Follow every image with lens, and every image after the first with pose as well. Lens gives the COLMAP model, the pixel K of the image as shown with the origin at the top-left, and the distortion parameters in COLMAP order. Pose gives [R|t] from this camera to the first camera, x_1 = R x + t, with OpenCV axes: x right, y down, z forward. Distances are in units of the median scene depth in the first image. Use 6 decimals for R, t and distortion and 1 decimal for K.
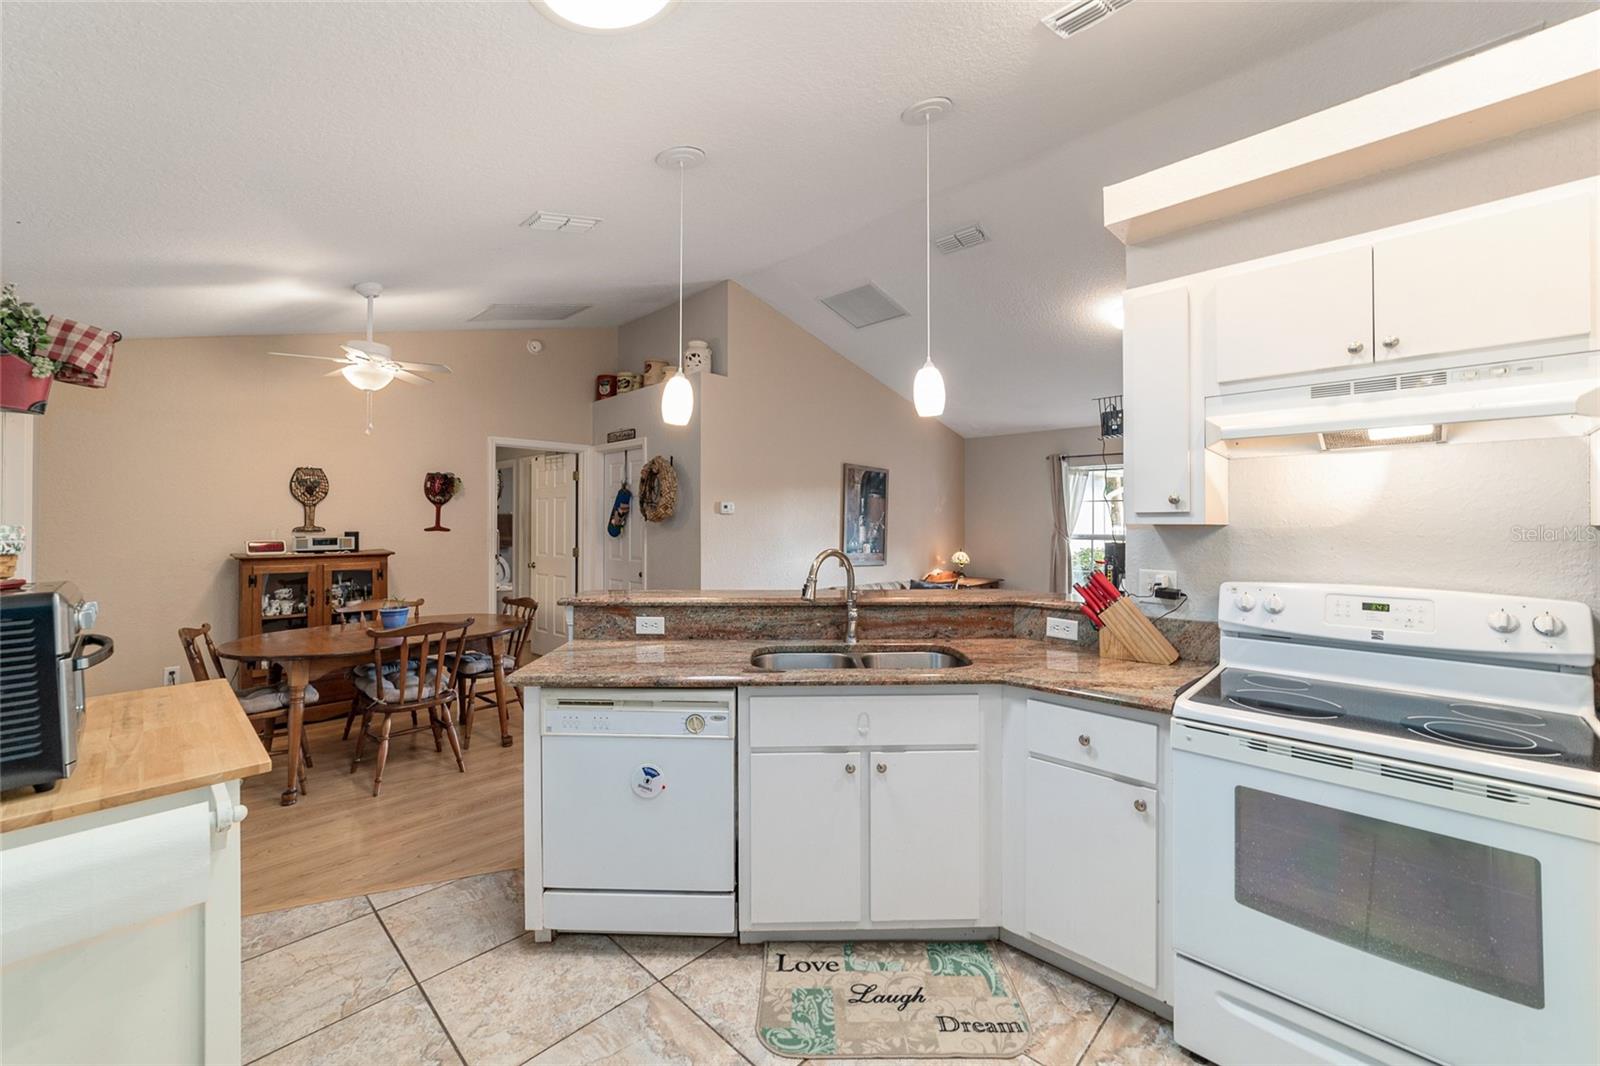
lens RADIAL K [[632.8, 0, 799.2], [0, 632.8, 518.8], [0, 0, 1]] dist [-0.008710, 0.000611]
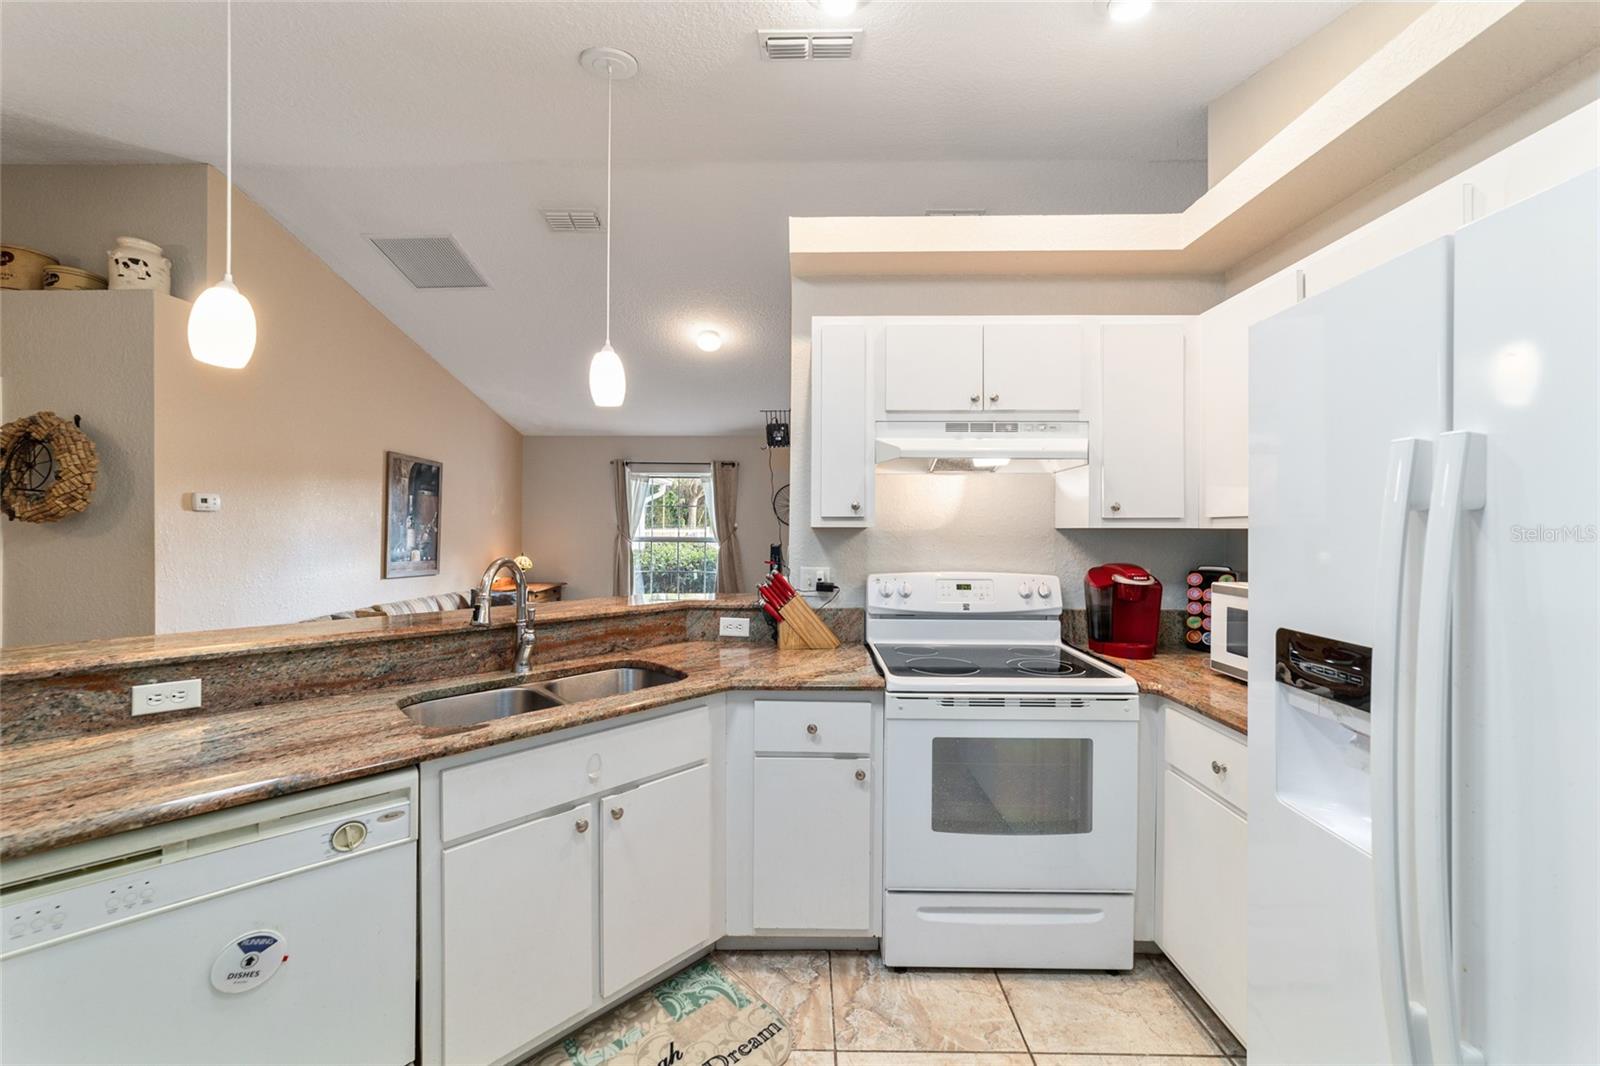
lens RADIAL K [[613.3, 0, 792.4], [0, 613.3, 528.8], [0, 0, 1]] dist [-0.019452, 0.008740]
pose [[0.729715, -0.000330, 0.683751, -0.200018], [-0.007567, 0.999935, 0.008558, 0.002180], [-0.683710, -0.011419, 0.729665, 0.190091]]
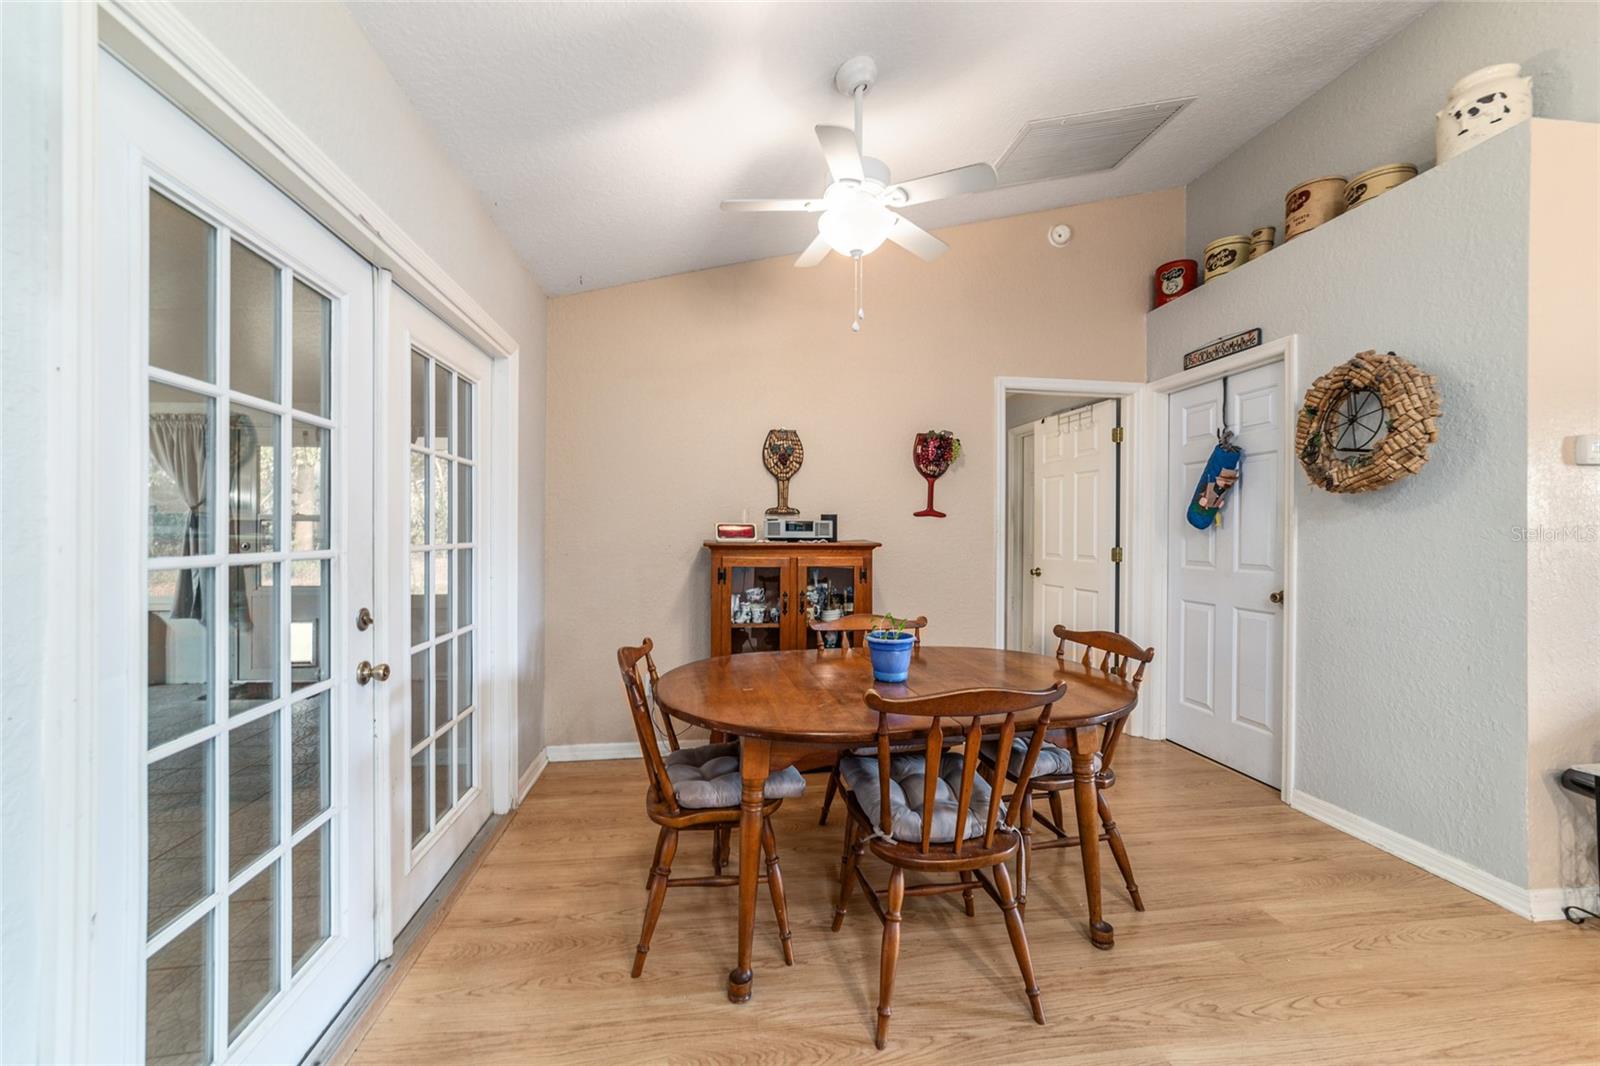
lens RADIAL K [[618.6, 0, 784.1], [0, 618.6, 535.9], [0, 0, 1]] dist [-0.002059, 0.000142]
pose [[0.780295, 0.007122, -0.625372, -0.545323], [-0.000625, 0.999944, 0.010607, 0.067732], [0.625412, -0.007885, 0.780255, 0.736374]]
